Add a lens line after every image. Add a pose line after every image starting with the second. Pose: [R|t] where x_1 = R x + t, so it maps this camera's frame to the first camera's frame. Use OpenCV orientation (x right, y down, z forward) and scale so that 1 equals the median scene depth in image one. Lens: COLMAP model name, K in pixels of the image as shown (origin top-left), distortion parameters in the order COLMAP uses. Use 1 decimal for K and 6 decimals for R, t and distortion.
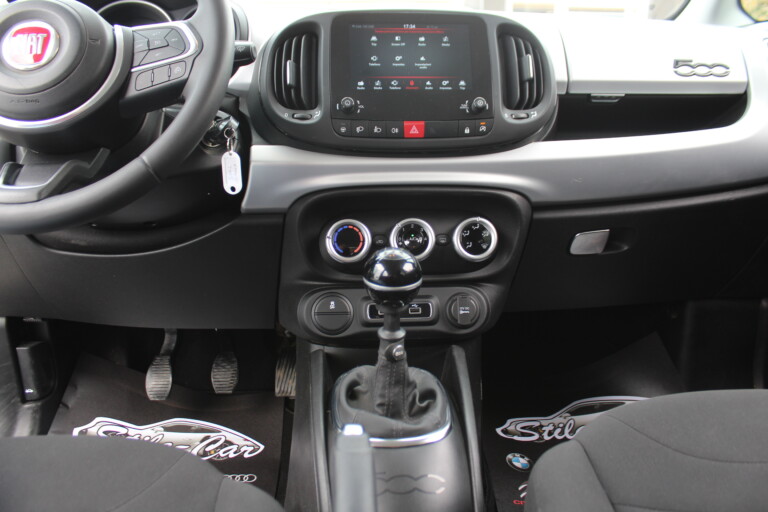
lens RADIAL K [[617.3, 0, 384.0], [0, 617.3, 256.0], [0, 0, 1]] dist [-0.156636, 0.119674]
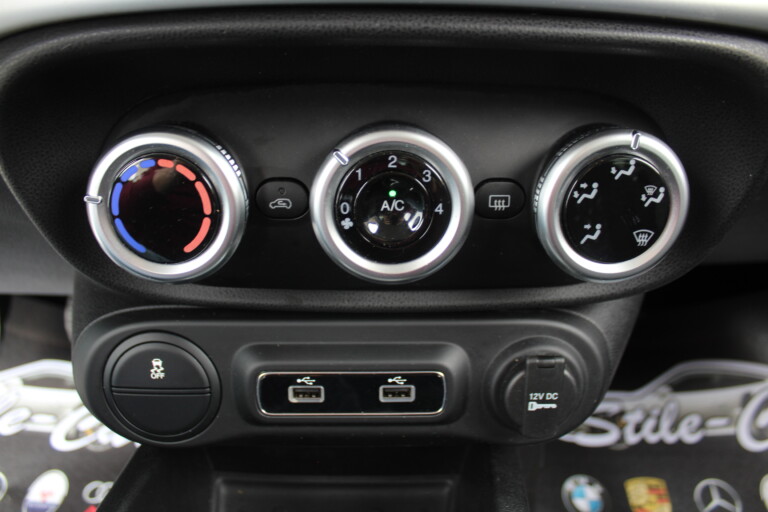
lens RADIAL K [[617.3, 0, 384.0], [0, 617.3, 256.0], [0, 0, 1]] dist [-0.156636, 0.119674]
pose [[0.998480, 0.042873, -0.034646, 0.053668], [-0.028146, 0.936961, 0.348299, -0.104295], [0.047395, -0.346794, 0.936743, 0.738219]]
